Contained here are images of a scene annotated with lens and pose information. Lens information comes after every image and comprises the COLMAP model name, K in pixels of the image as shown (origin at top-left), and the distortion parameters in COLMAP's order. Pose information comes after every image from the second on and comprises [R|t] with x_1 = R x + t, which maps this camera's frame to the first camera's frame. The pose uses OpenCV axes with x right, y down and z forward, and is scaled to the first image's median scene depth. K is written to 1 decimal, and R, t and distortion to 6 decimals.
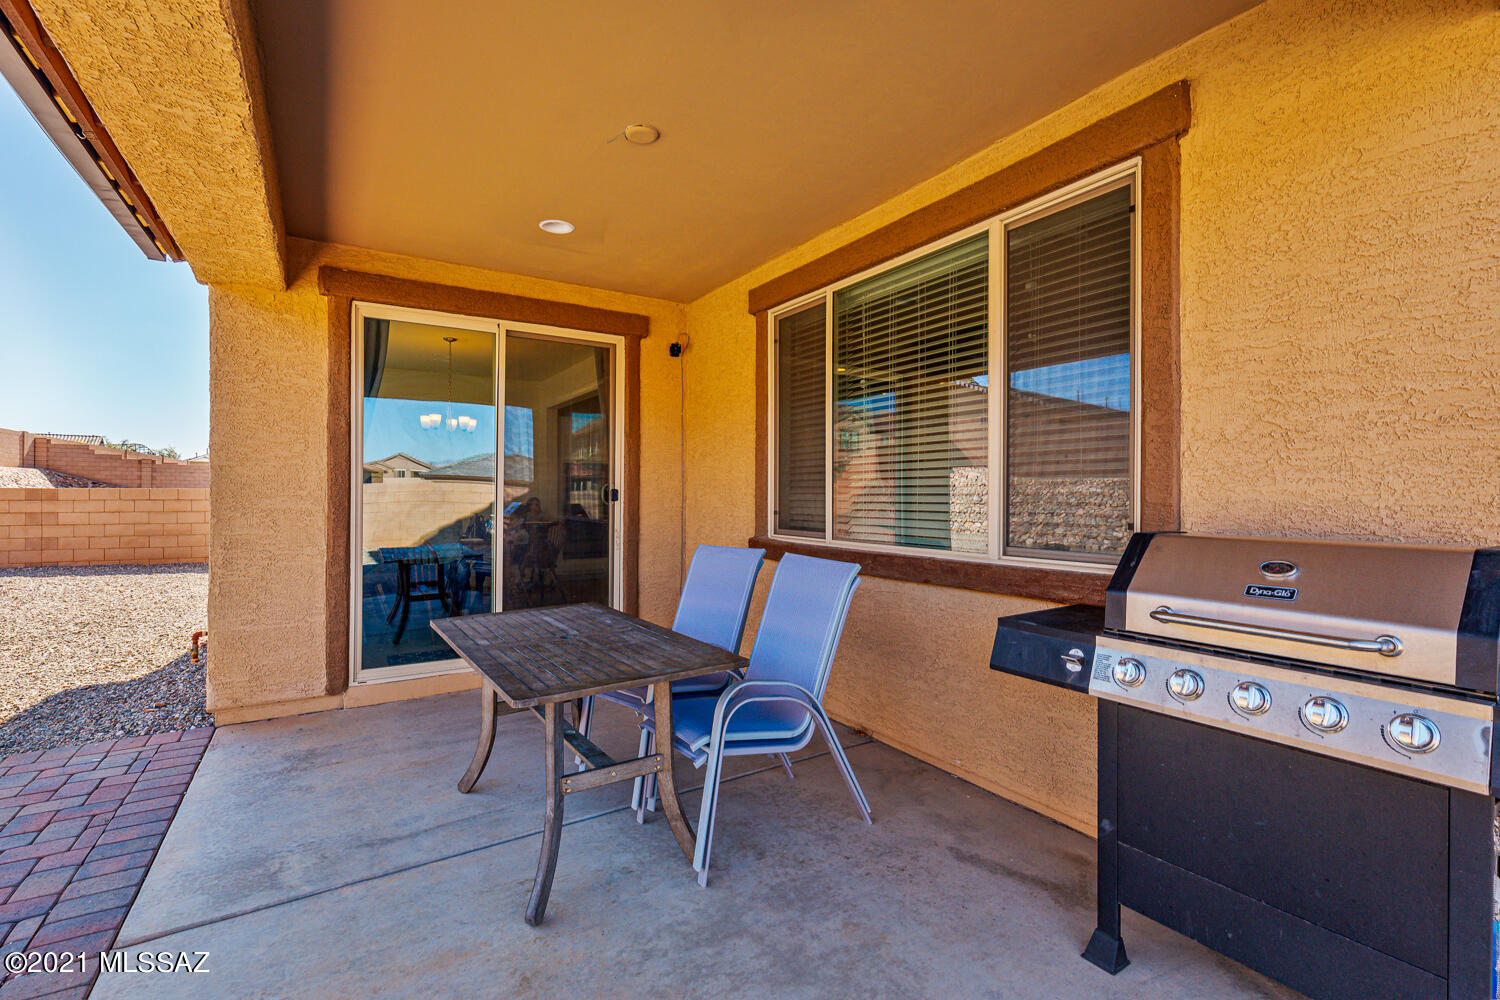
lens RADIAL K [[675.1, 0, 750.0], [0, 675.1, 500.0], [0, 0, 1]] dist [0.000171, 0.000267]
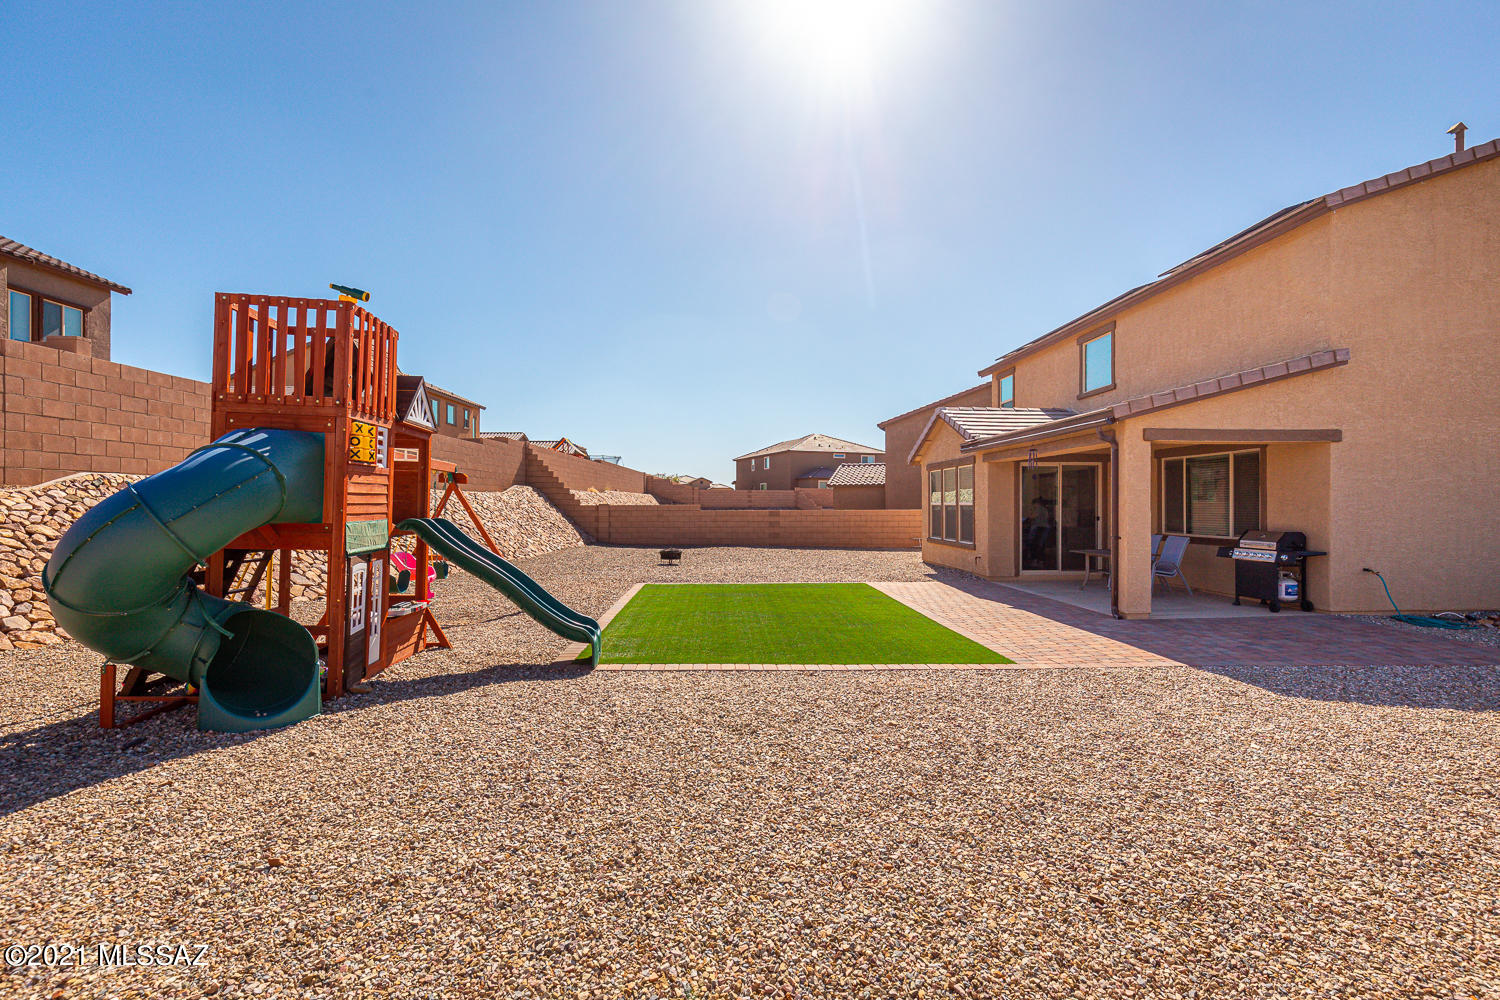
lens RADIAL K [[675.1, 0, 750.0], [0, 675.1, 500.0], [0, 0, 1]] dist [0.000171, 0.000267]
pose [[0.879475, -0.006486, -0.475902, -0.136125], [-0.000356, 0.999898, -0.014285, -0.045355], [0.475946, 0.012733, 0.879382, -2.217569]]
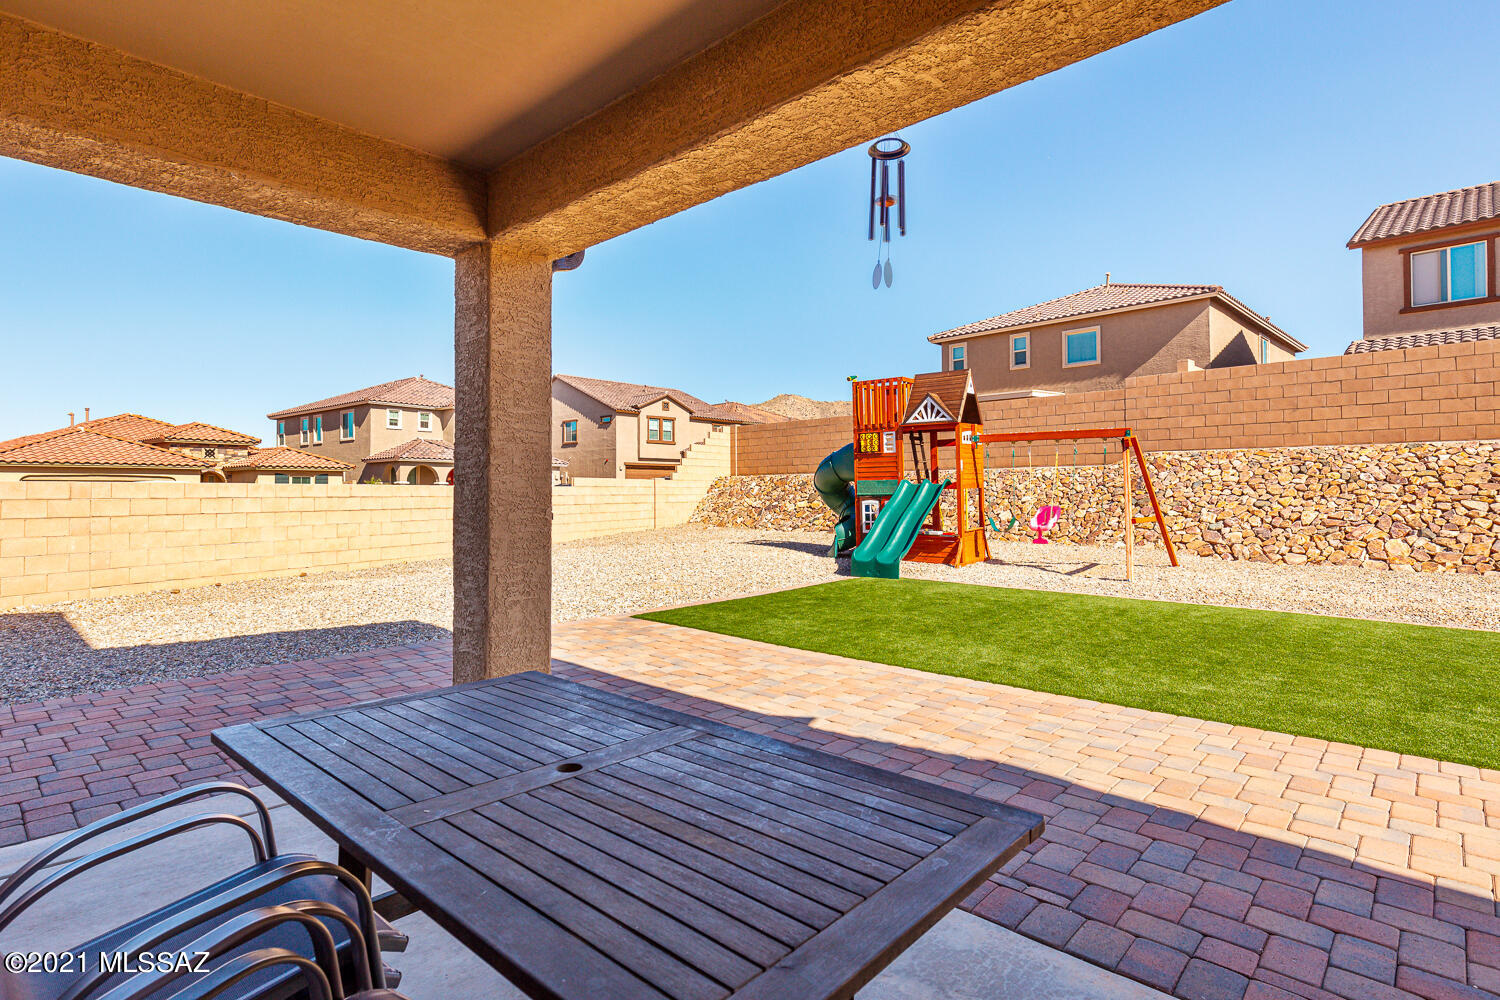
lens RADIAL K [[746.1, 0, 751.1], [0, 746.1, 474.8], [0, 0, 1]] dist [0.000386, -0.000120]
pose [[-0.964631, -0.007055, -0.263511, -0.124465], [-0.002753, 0.999857, -0.016691, 0.004294], [0.263591, -0.015375, -0.964512, 0.808796]]
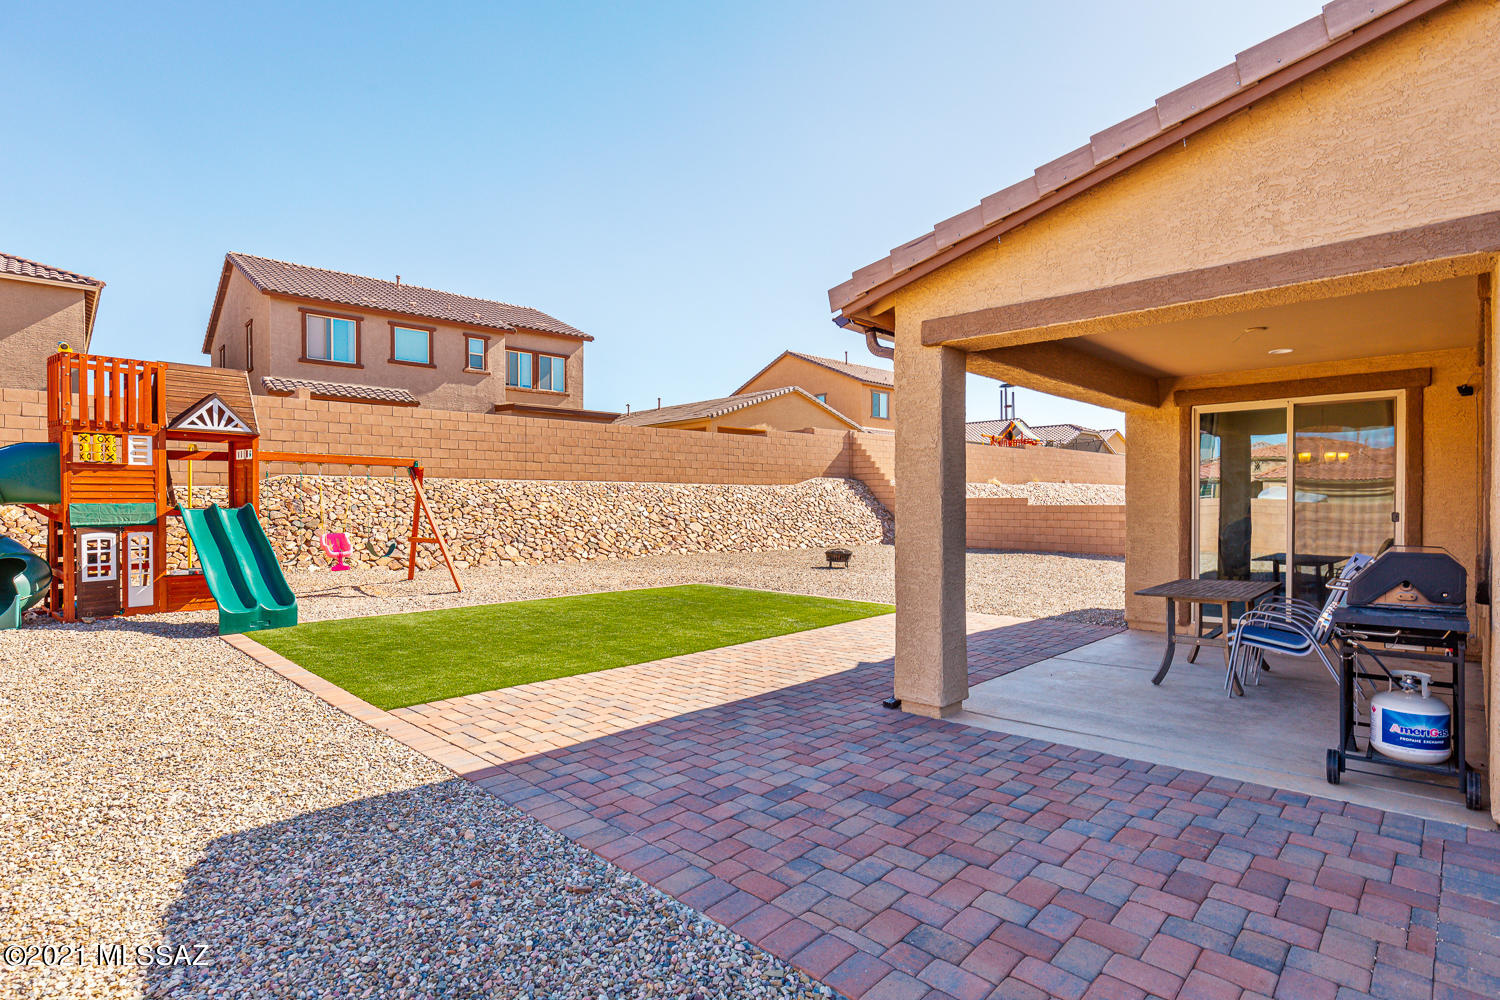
lens RADIAL K [[755.4, 0, 750.0], [0, 755.4, 500.0], [0, 0, 1]] dist [0.001608, 0.000388]
pose [[0.238147, -0.007821, -0.971198, 0.877780], [-0.004807, 0.999946, -0.009231, -0.020045], [0.971217, 0.006866, 0.238097, -0.498562]]
